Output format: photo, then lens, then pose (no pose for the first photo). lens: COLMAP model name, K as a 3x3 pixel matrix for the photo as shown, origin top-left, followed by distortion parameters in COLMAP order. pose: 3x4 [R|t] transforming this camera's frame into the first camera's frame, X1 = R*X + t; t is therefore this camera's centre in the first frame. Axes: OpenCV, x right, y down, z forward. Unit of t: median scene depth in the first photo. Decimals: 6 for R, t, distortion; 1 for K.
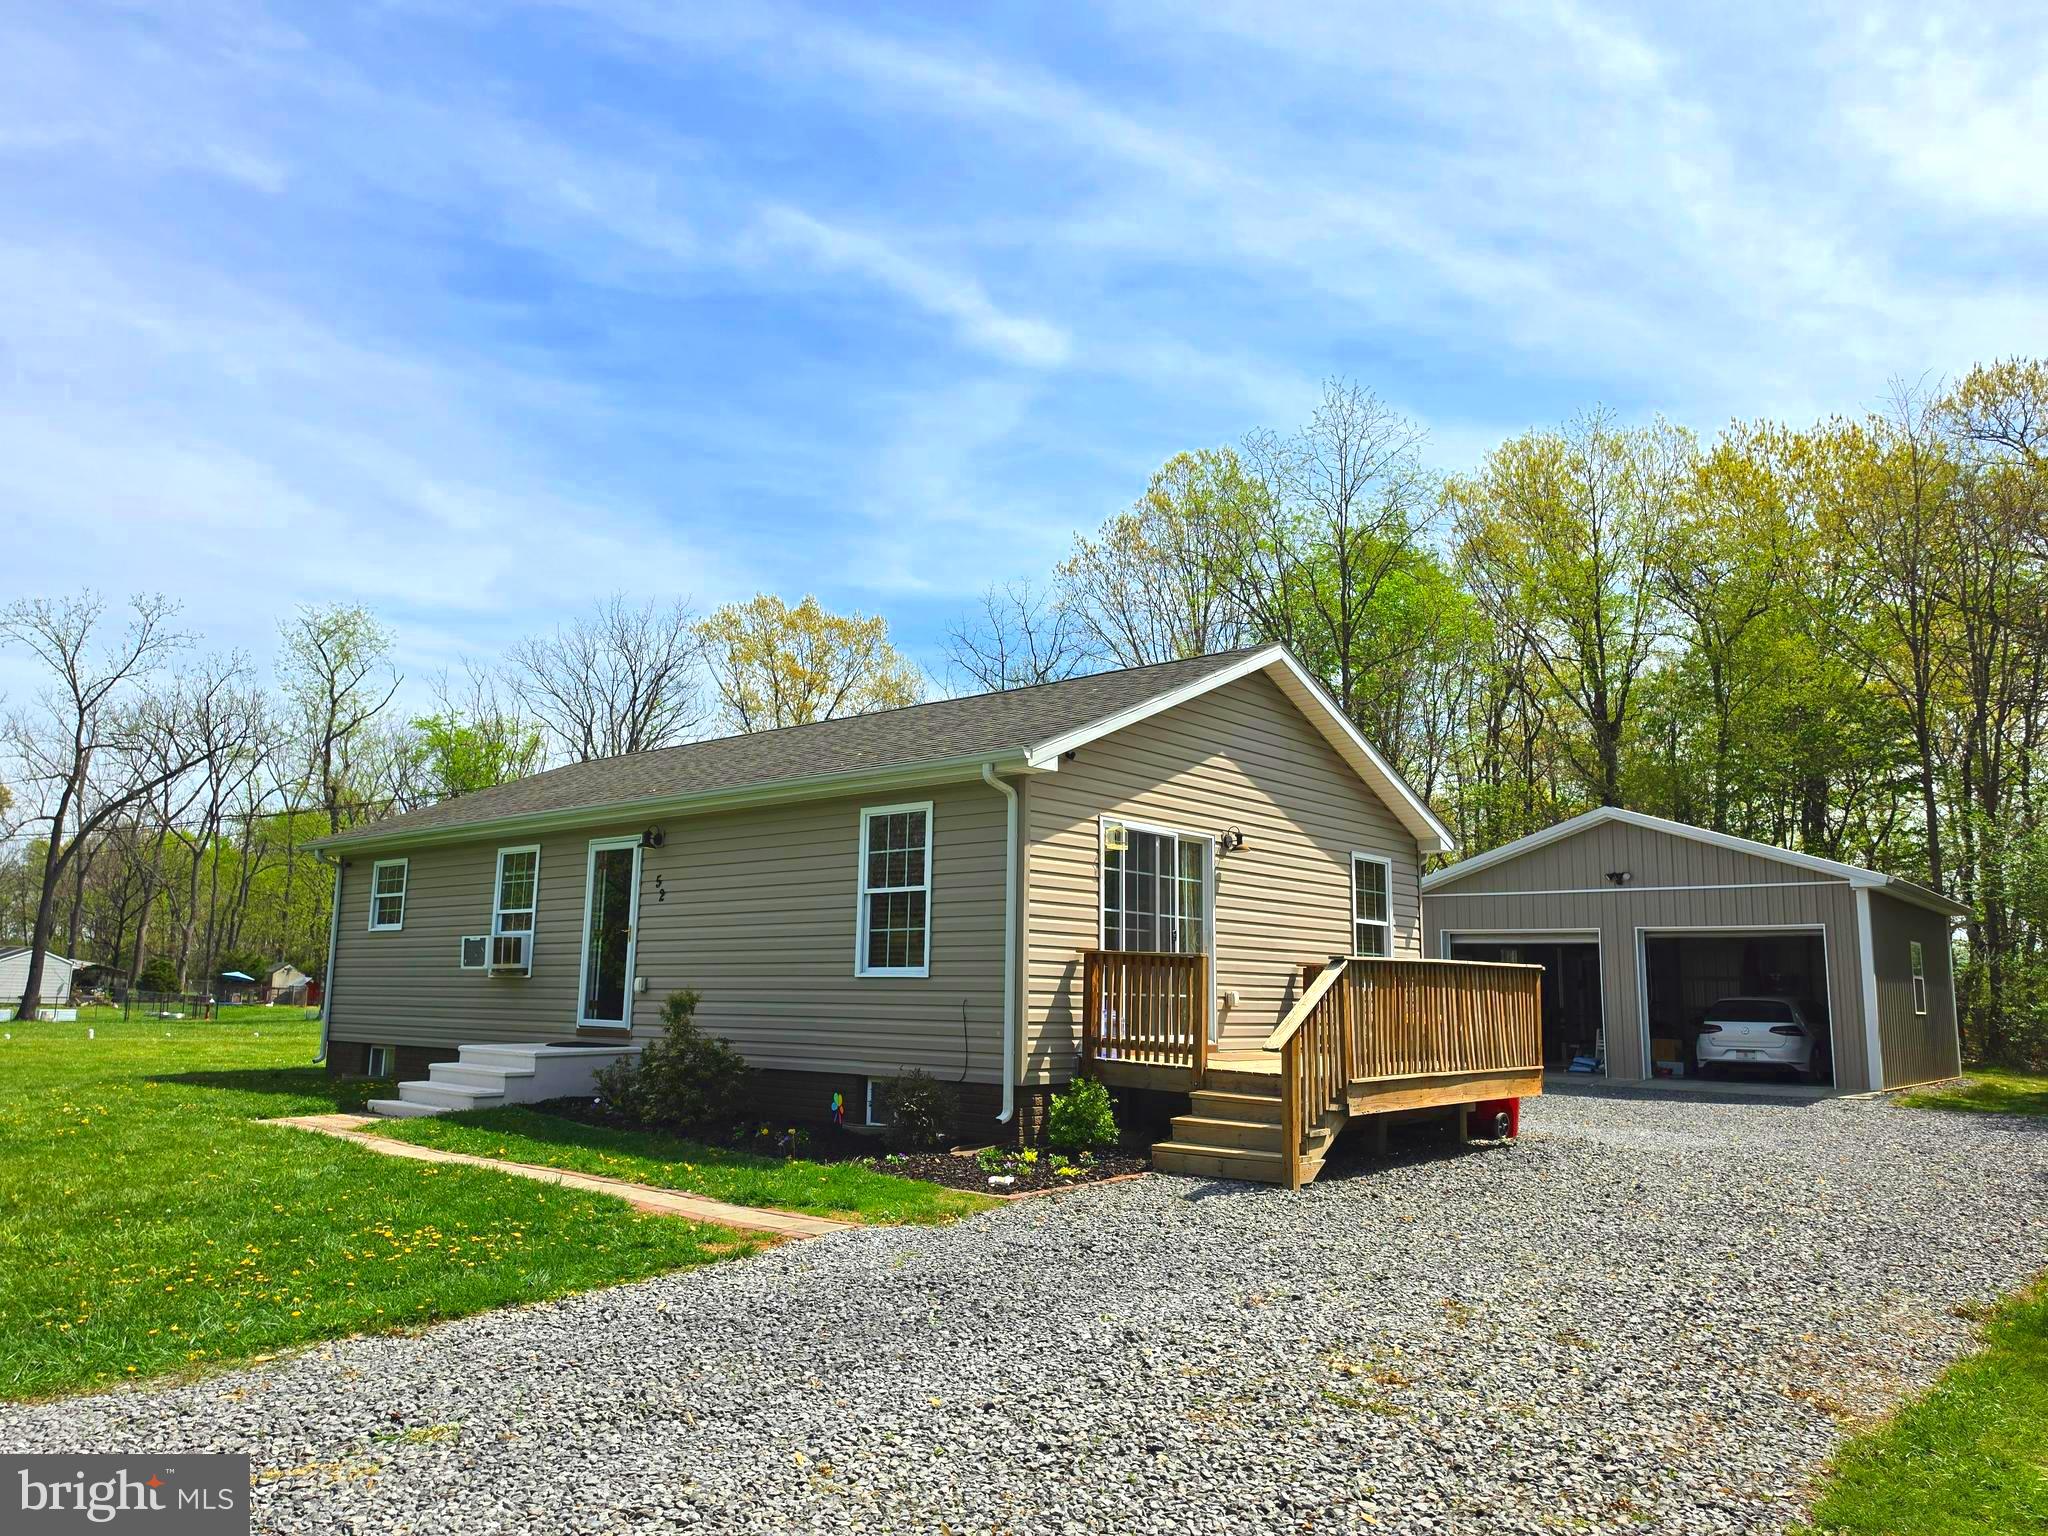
lens RADIAL K [[1409.3, 0, 1032.8], [0, 1409.3, 769.2], [0, 0, 1]] dist [0.089498, -0.113583]
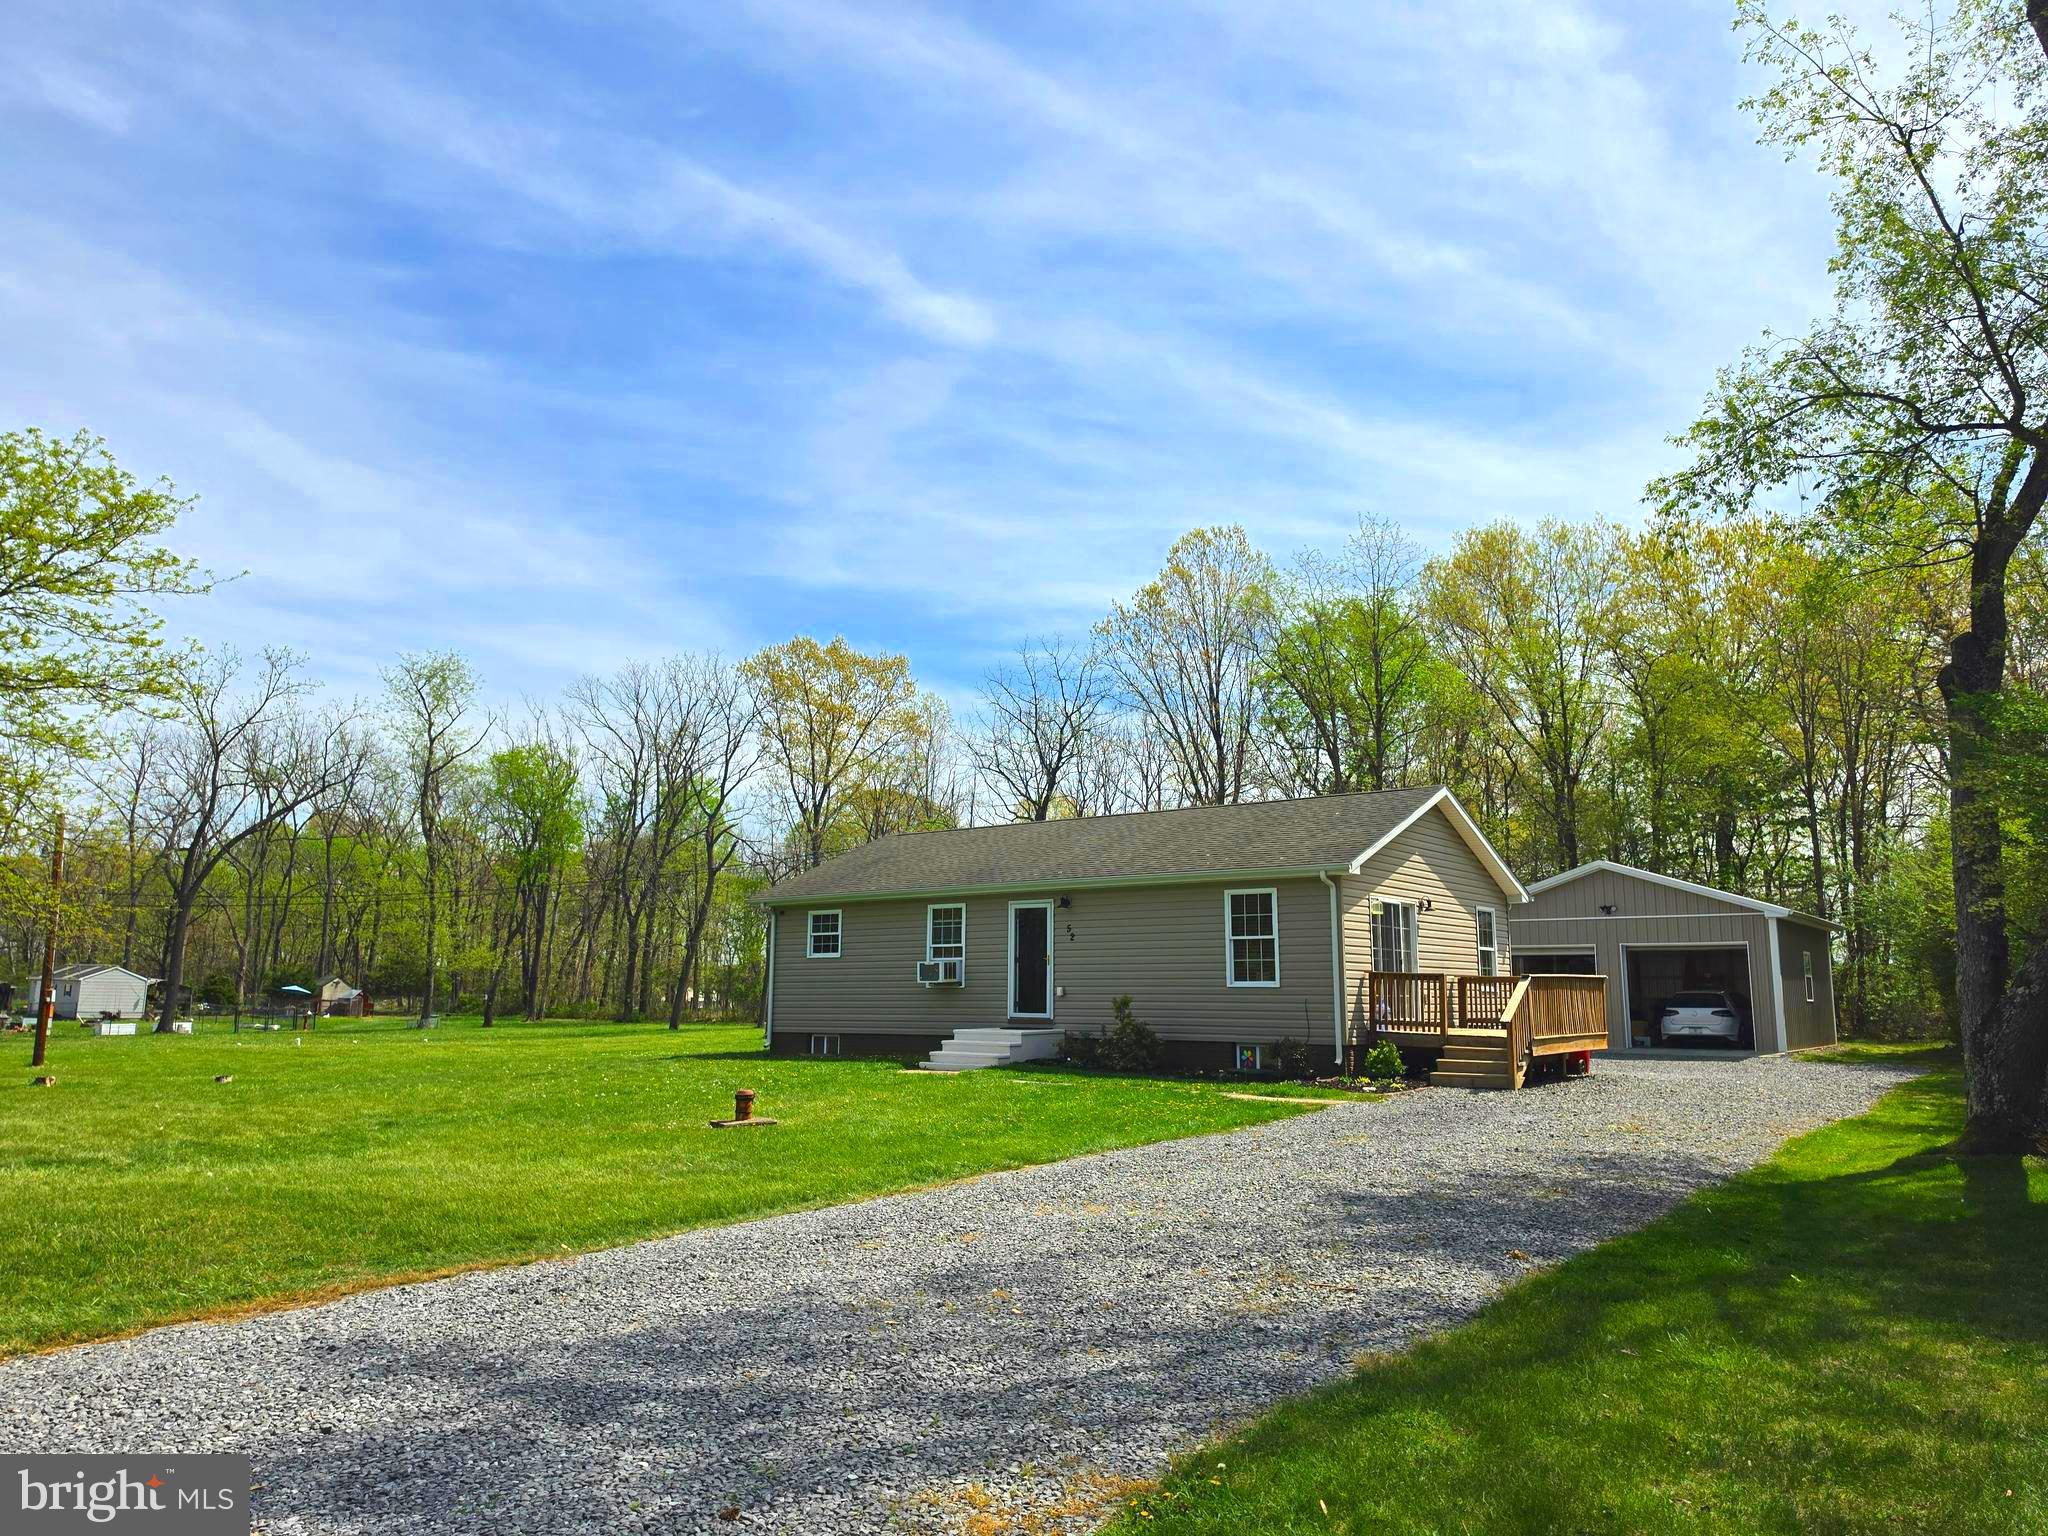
lens RADIAL K [[1403.2, 0, 1119.7], [0, 1403.2, 844.2], [0, 0, 1]] dist [0.145927, -0.115817]
pose [[0.994109, -0.004001, 0.108313, -0.405920], [-0.001389, 0.998766, 0.049639, -0.105065], [-0.108378, -0.049497, 0.992877, -0.638699]]
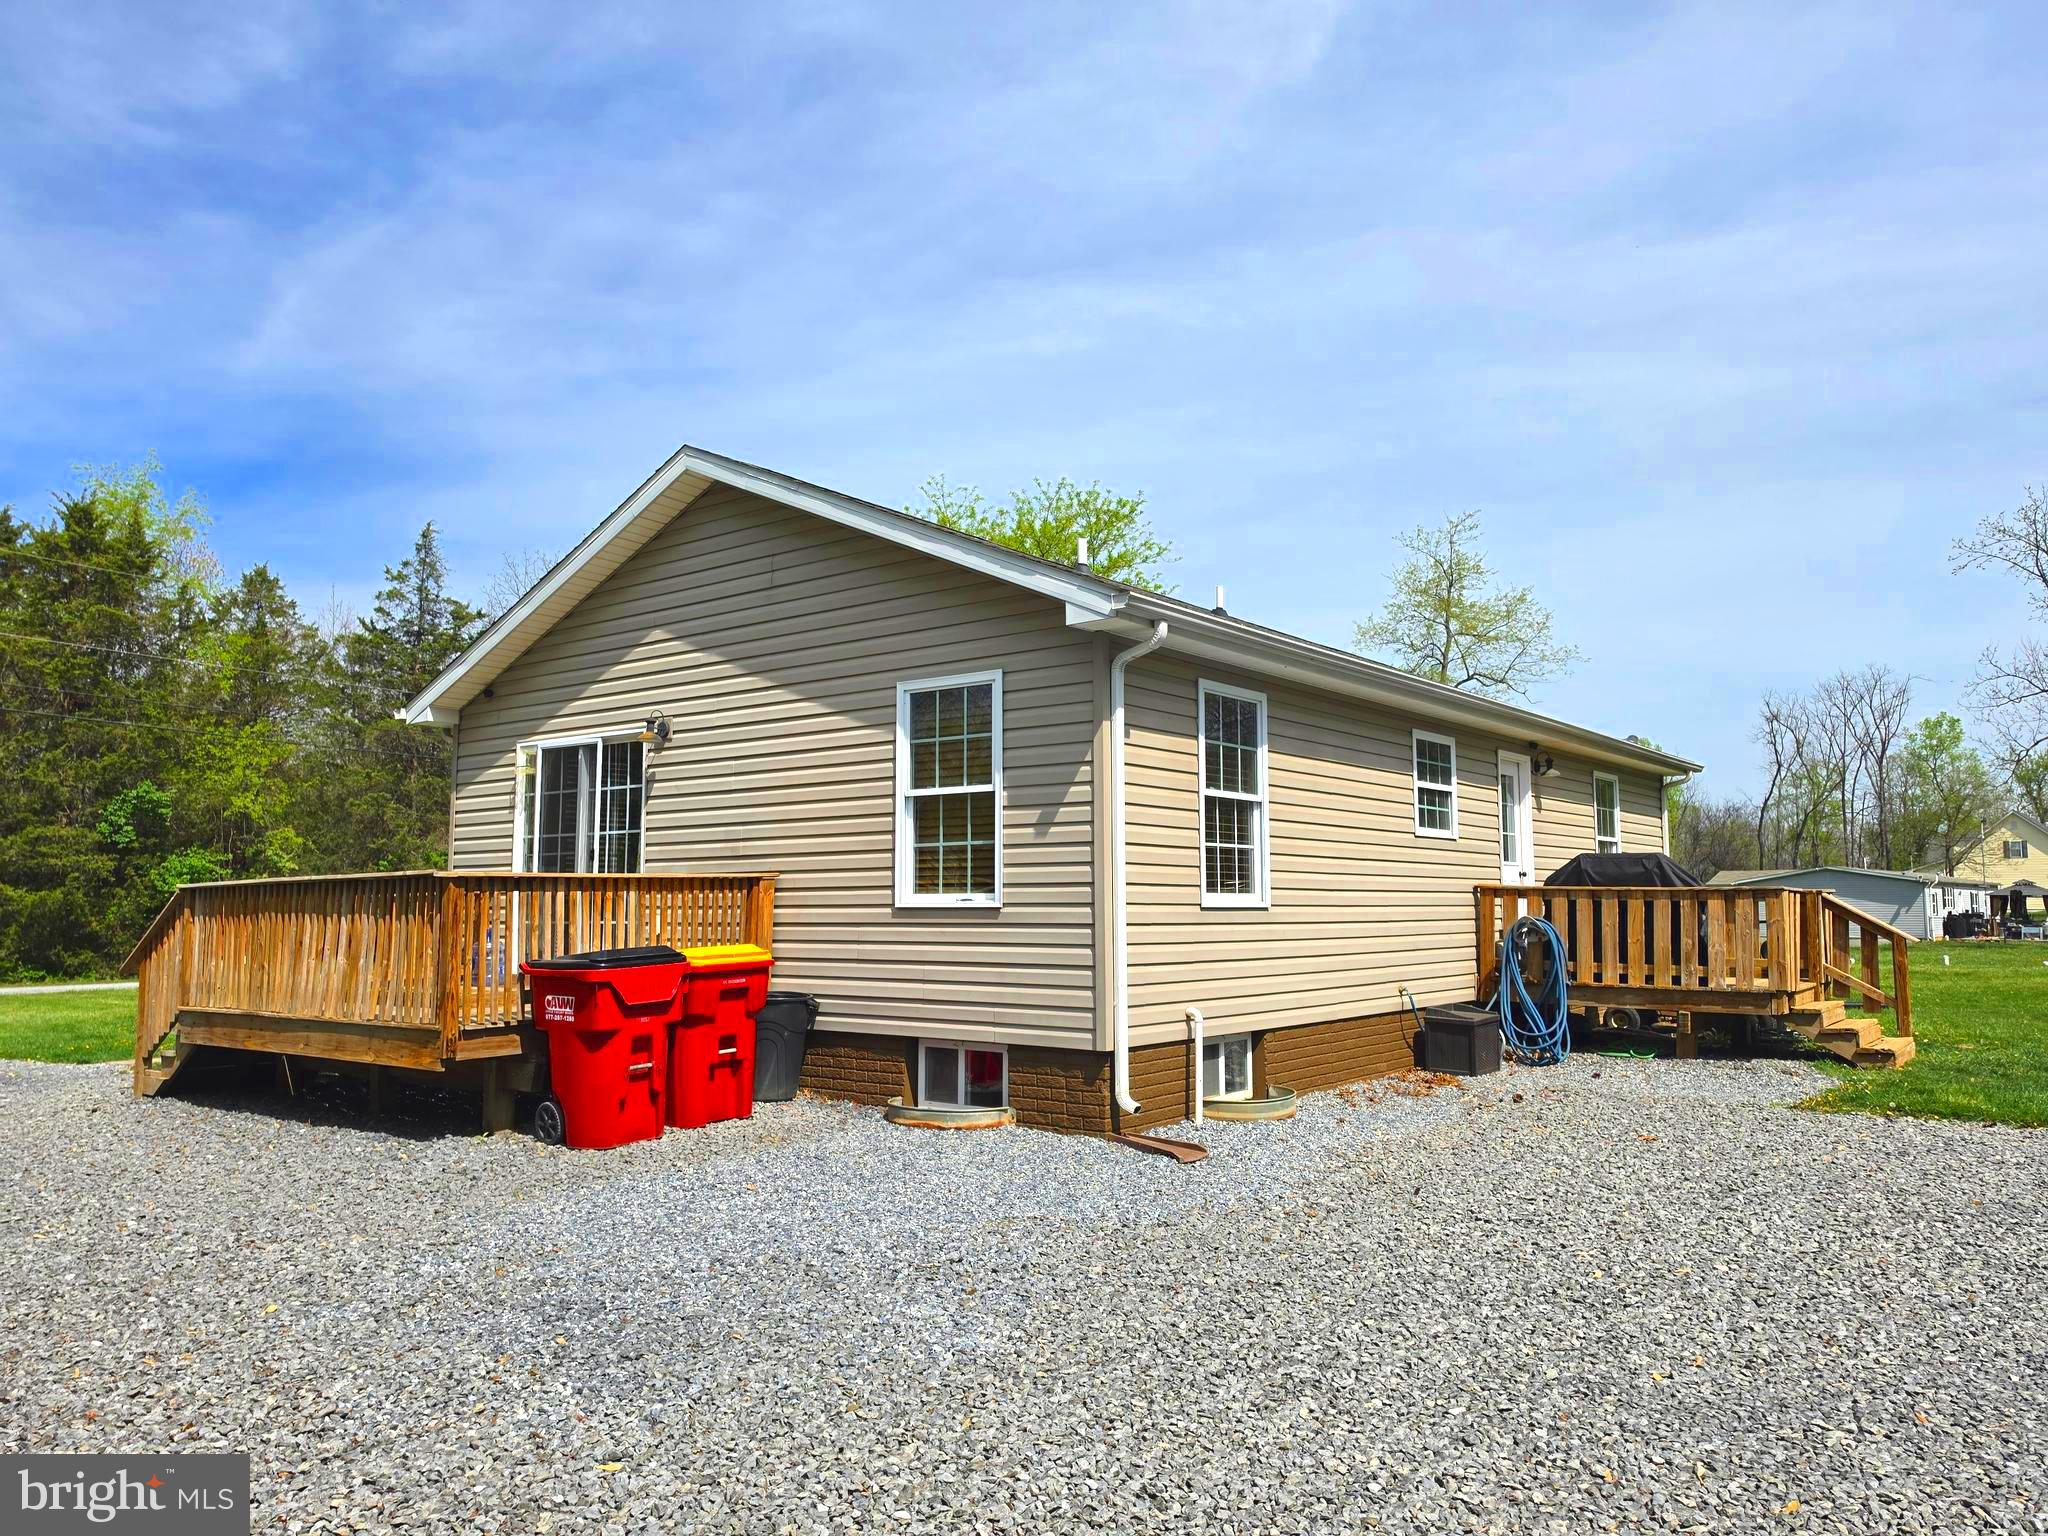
lens RADIAL K [[1409.3, 0, 1032.8], [0, 1409.3, 769.2], [0, 0, 1]] dist [0.089498, -0.113583]
pose [[0.073848, -0.114028, -0.990729, 0.949320], [0.164717, 0.981192, -0.100652, 0.188769], [0.983573, -0.155756, 0.091241, 1.128510]]
